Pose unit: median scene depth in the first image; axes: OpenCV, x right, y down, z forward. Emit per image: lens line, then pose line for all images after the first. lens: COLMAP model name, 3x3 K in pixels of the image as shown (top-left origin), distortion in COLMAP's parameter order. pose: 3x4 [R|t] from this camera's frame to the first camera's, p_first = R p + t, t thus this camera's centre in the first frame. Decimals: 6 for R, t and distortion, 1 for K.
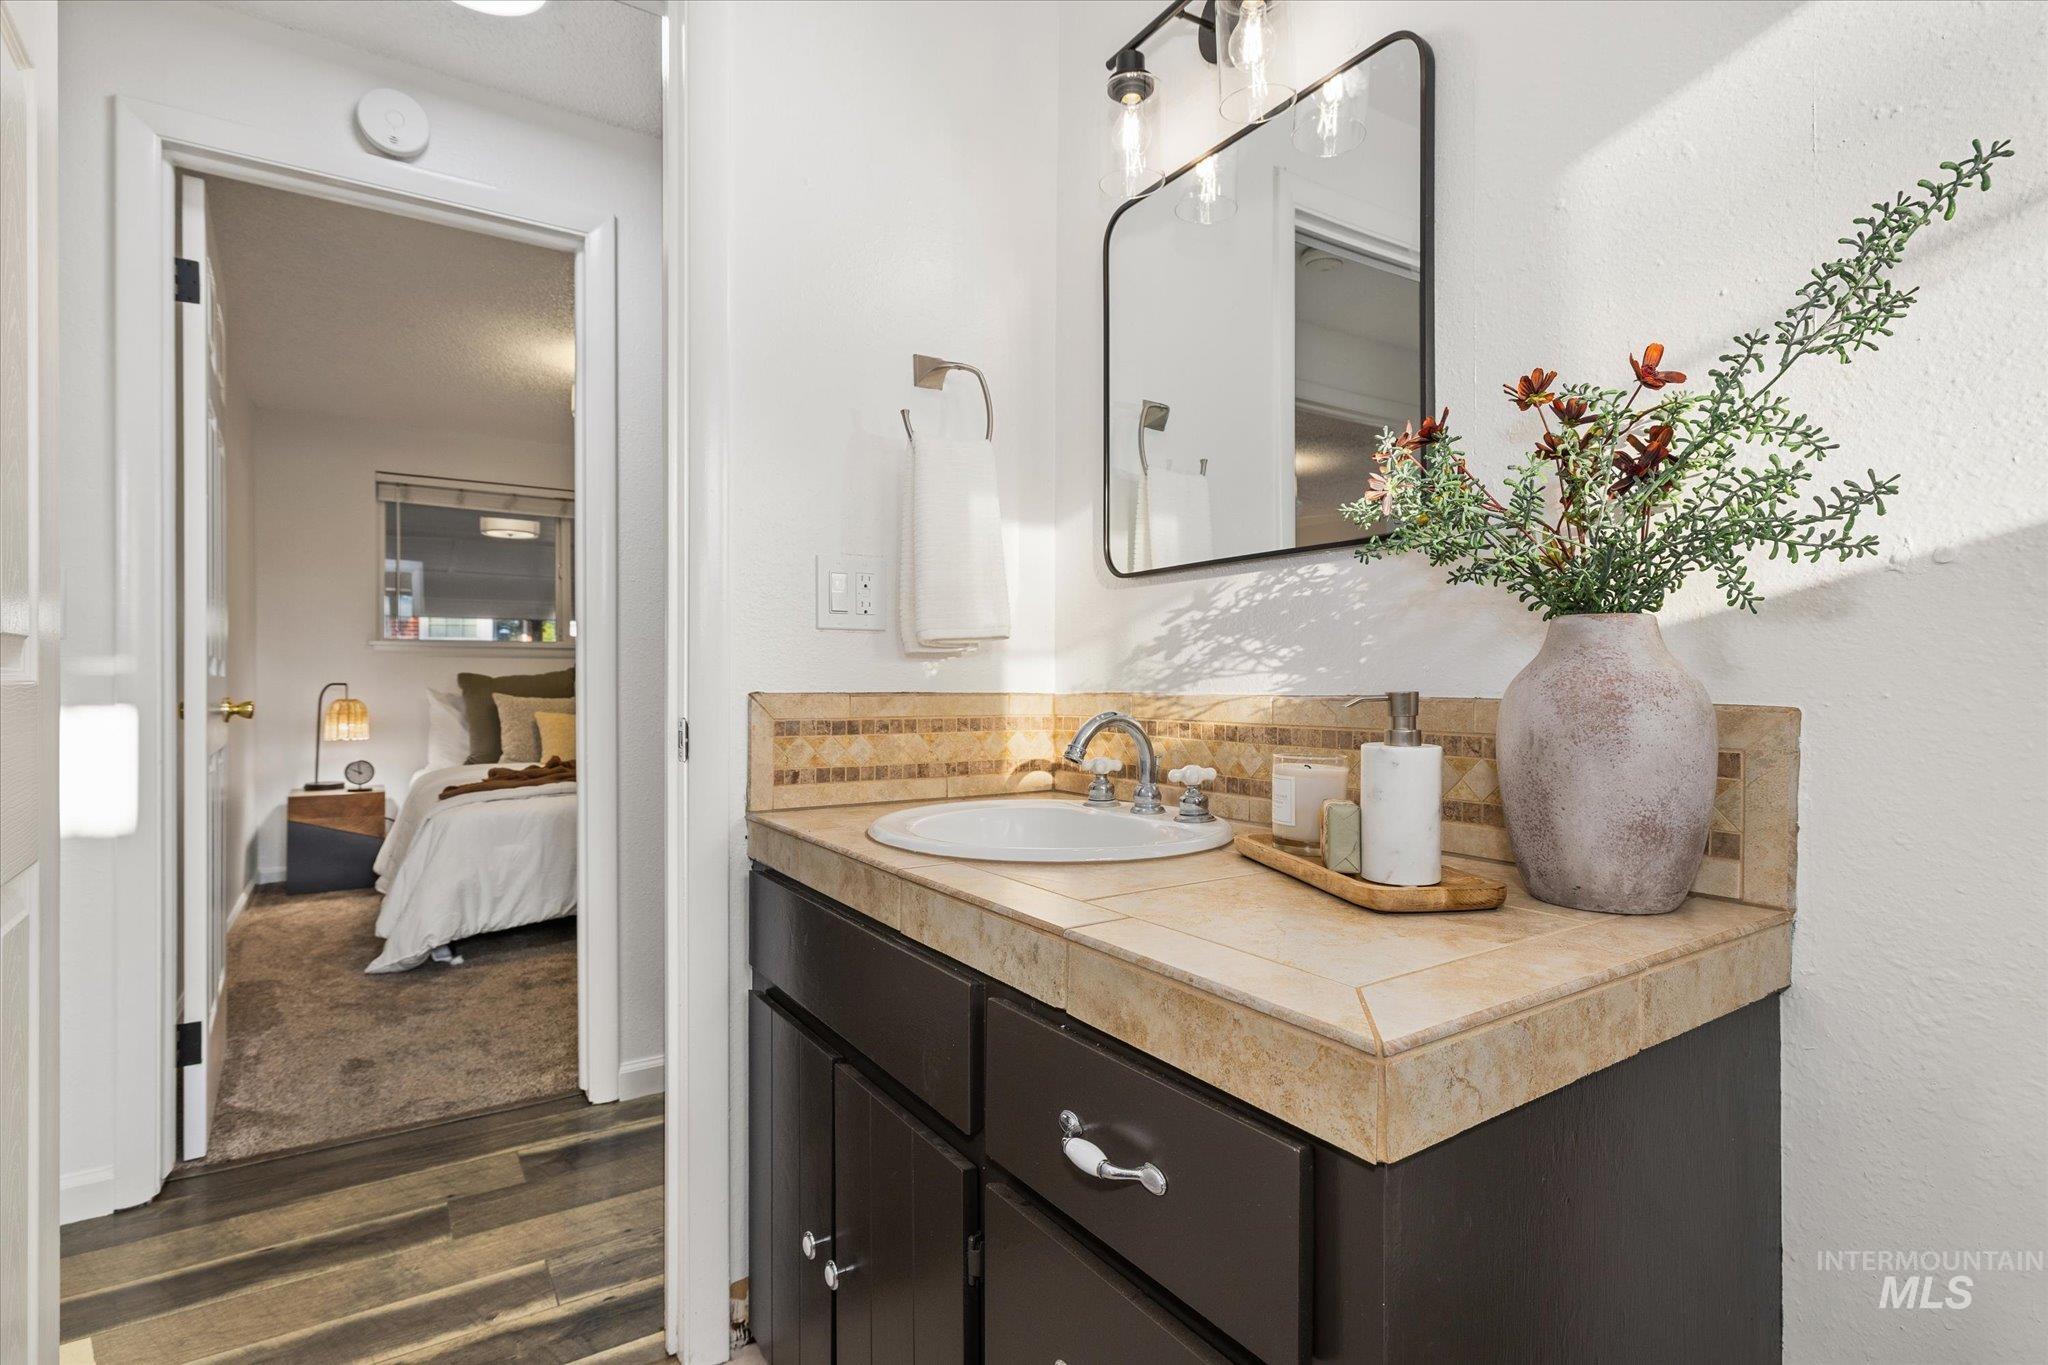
lens RADIAL K [[1009.4, 0, 1021.3], [0, 1009.4, 682.5], [0, 0, 1]] dist [0.009447, 0.001550]
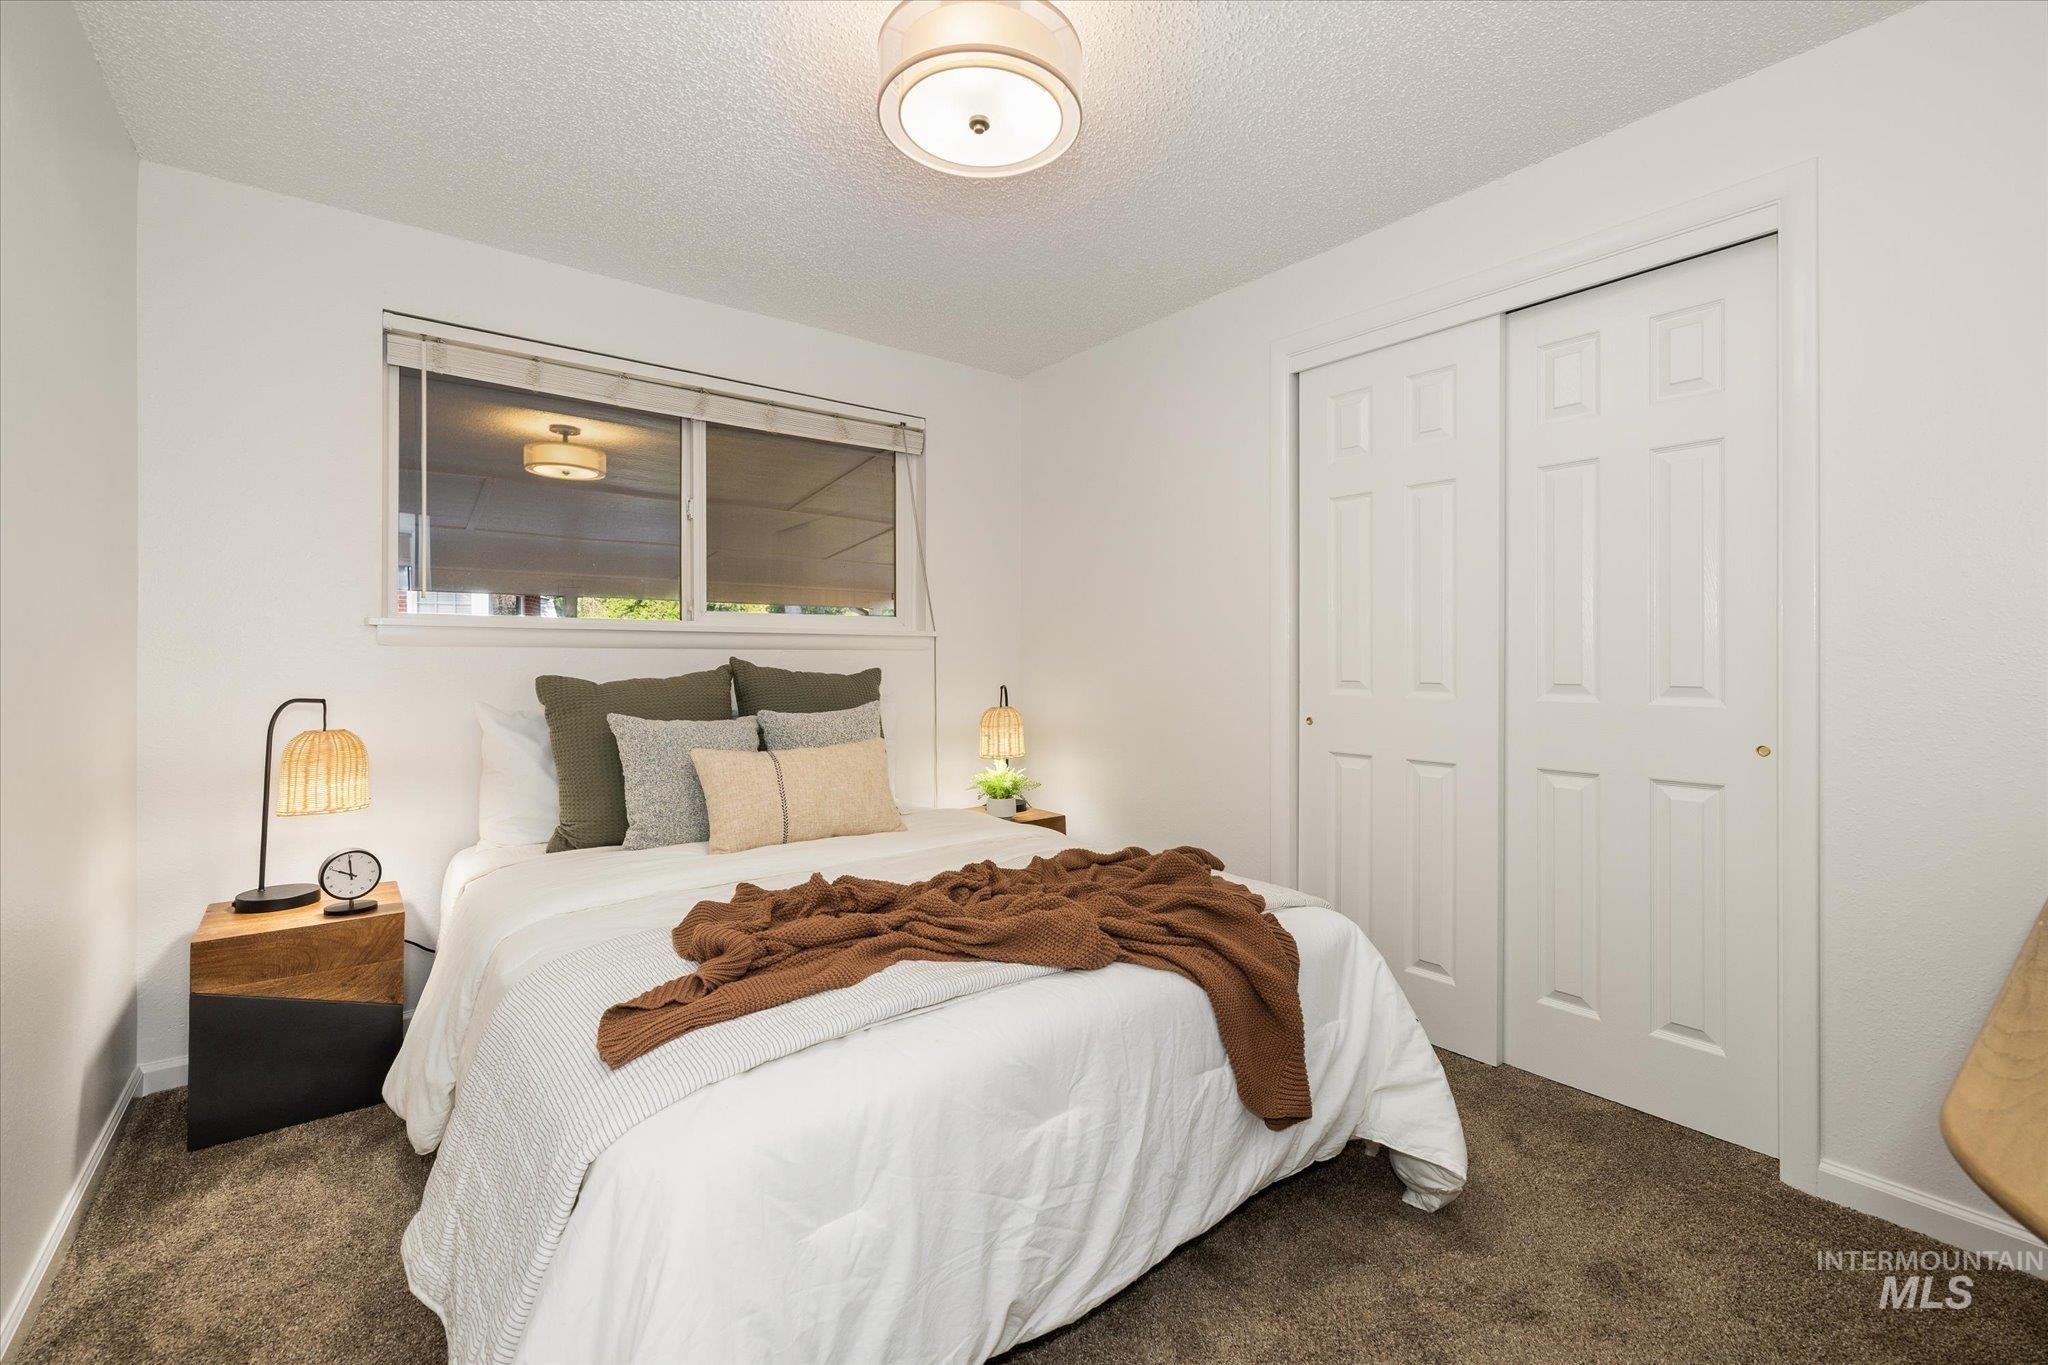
lens RADIAL K [[875.6, 0, 1021.3], [0, 875.6, 662.8], [0, 0, 1]] dist [0.005259, 0.000892]
pose [[0.996519, 0.005419, 0.083187, -0.357898], [-0.005493, 0.999985, 0.000665, -0.019252], [-0.083182, -0.001119, 0.996534, 0.537174]]
